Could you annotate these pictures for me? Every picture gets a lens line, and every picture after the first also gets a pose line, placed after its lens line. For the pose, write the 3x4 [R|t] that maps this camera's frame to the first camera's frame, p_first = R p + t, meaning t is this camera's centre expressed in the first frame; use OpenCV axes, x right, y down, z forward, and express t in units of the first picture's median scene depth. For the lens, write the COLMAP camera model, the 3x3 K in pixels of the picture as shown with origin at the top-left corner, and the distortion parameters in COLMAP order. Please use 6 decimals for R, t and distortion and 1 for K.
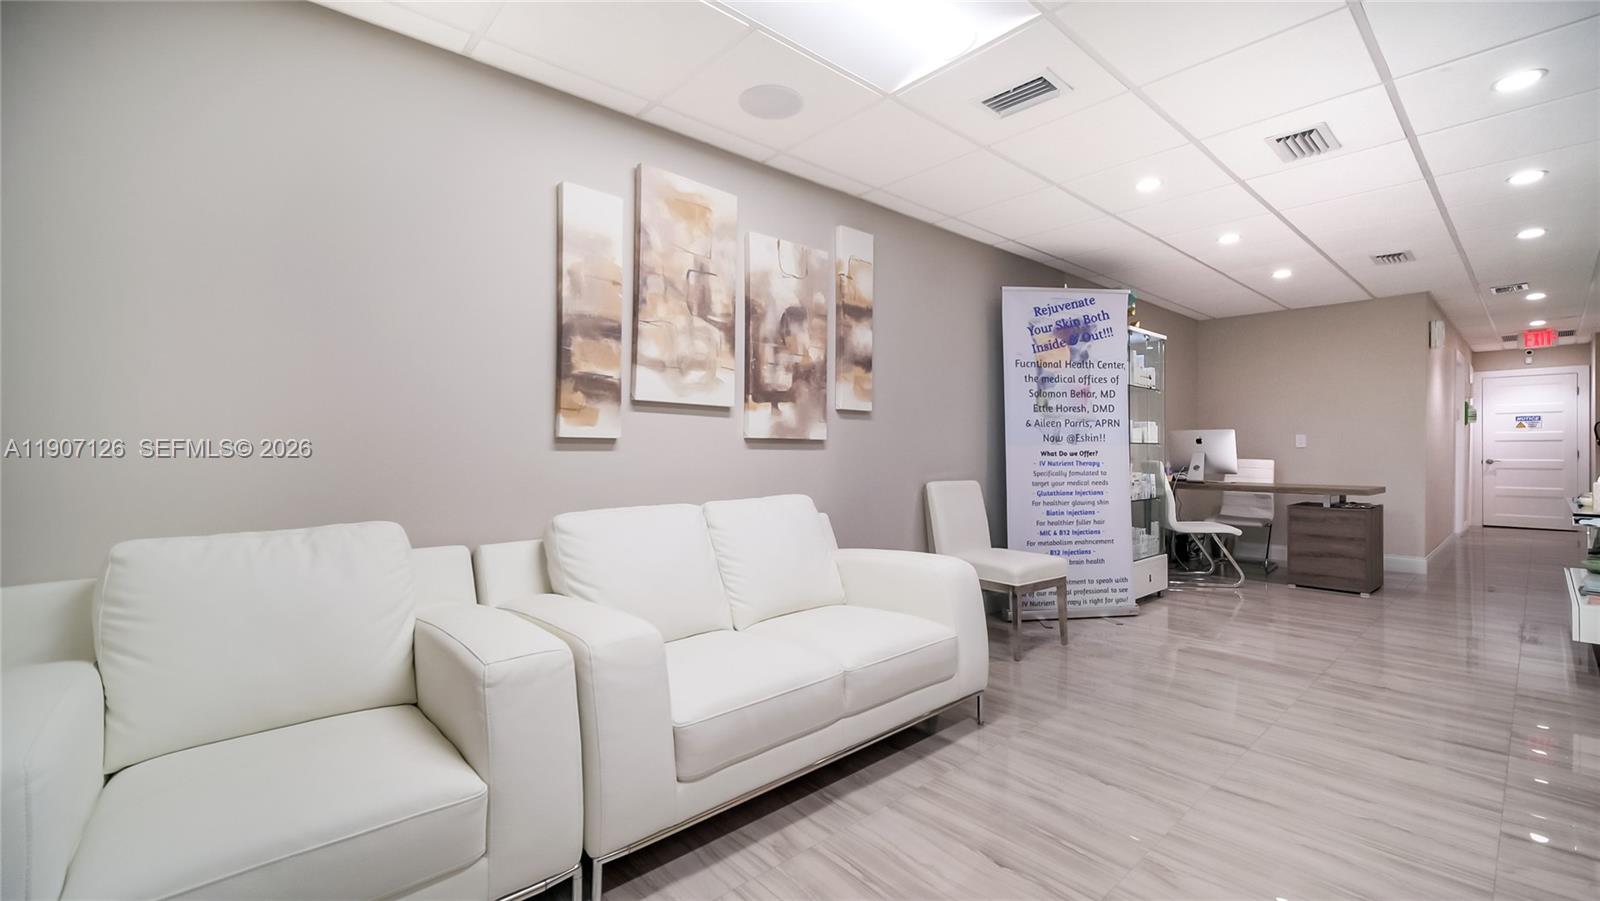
lens RADIAL K [[671.3, 0, 793.7], [0, 671.3, 446.0], [0, 0, 1]] dist [0.004231, -0.000747]
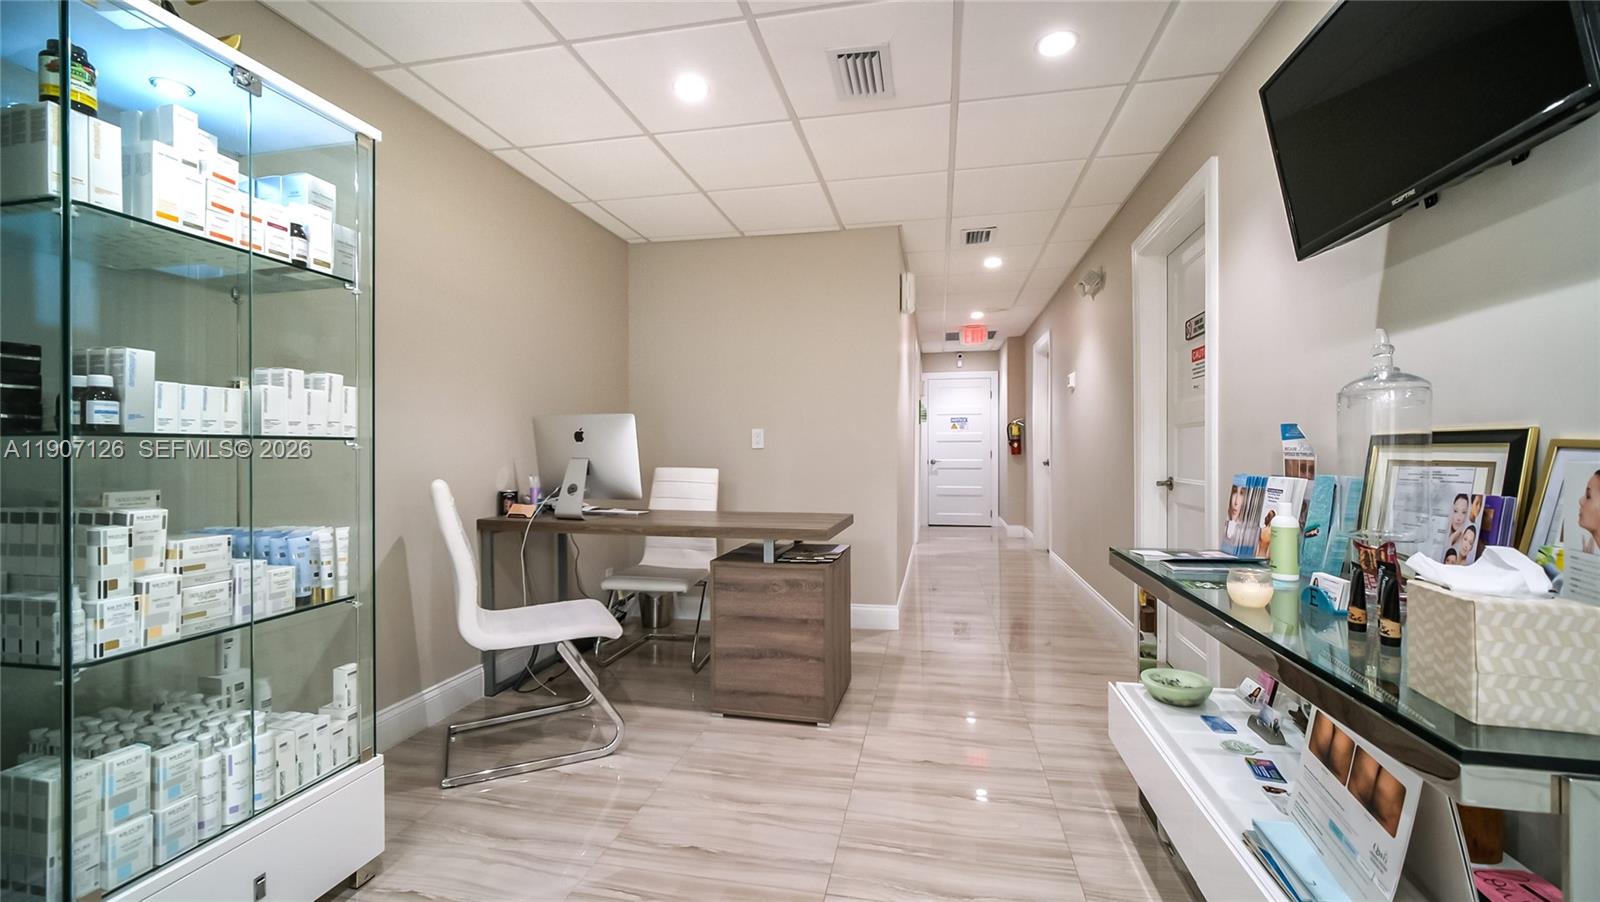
lens RADIAL K [[658.1, 0, 804.5], [0, 658.1, 449.8], [0, 0, 1]] dist [-0.010509, -0.000035]
pose [[0.802402, -0.003380, 0.596774, 0.106099], [0.000944, 0.999990, 0.004394, 0.000201], [-0.596783, -0.002963, 0.802397, 0.119320]]
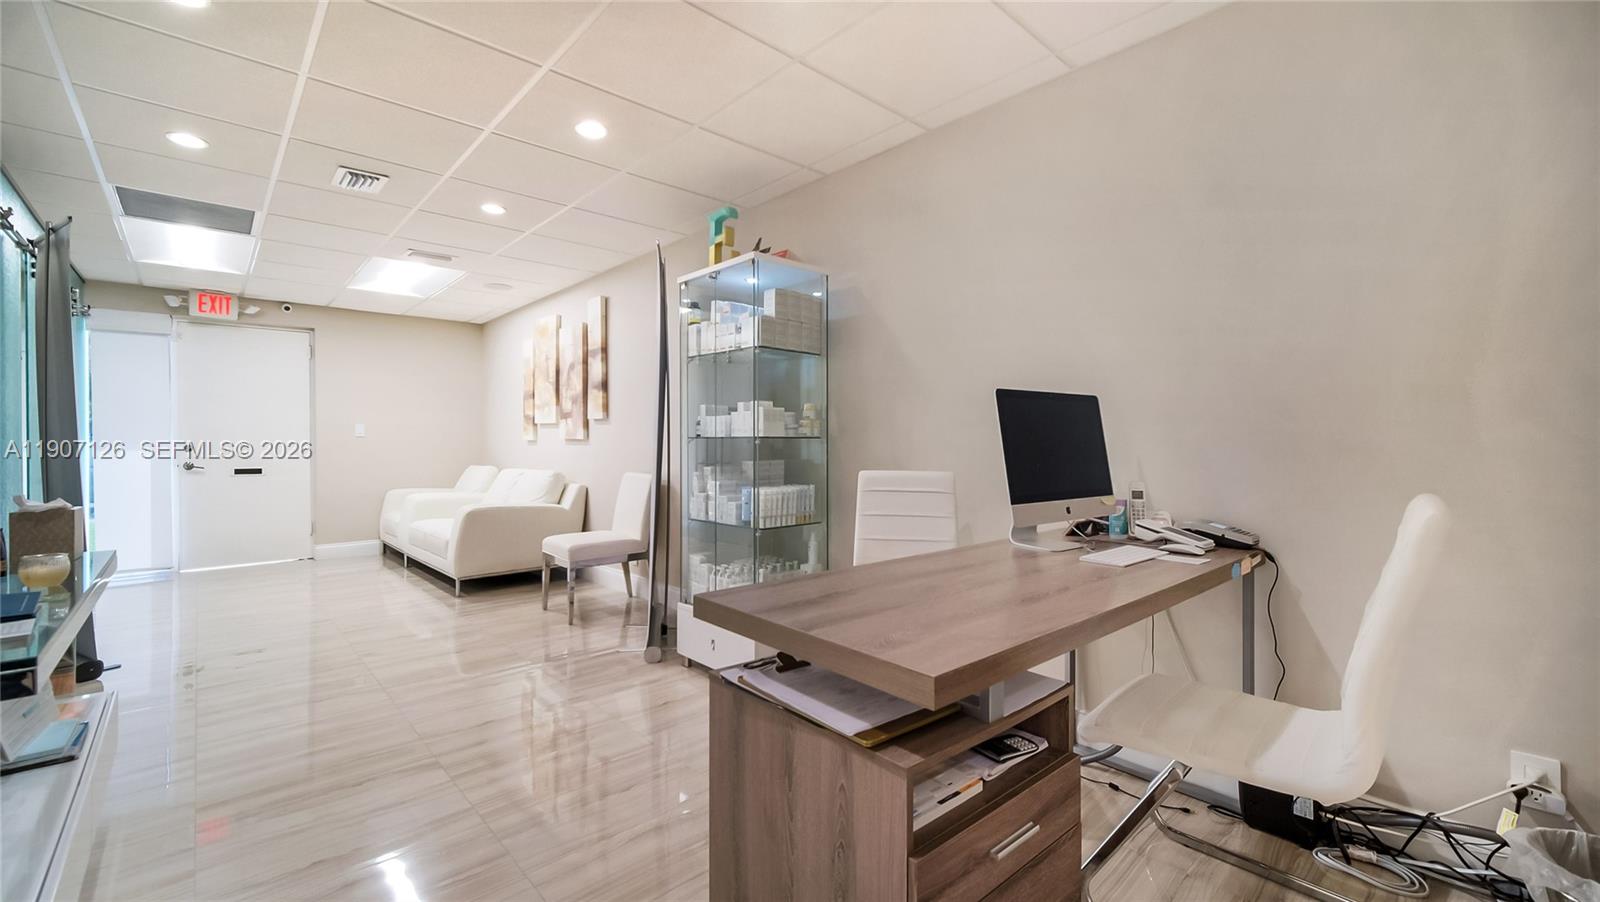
lens RADIAL K [[658.1, 0, 803.4], [0, 658.1, 446.6], [0, 0, 1]] dist [-0.010509, -0.000035]
pose [[0.017826, 0.006369, -0.999821, 1.909383], [0.005804, 0.999962, 0.006473, 0.000498], [0.999824, -0.005919, 0.017788, 1.765991]]
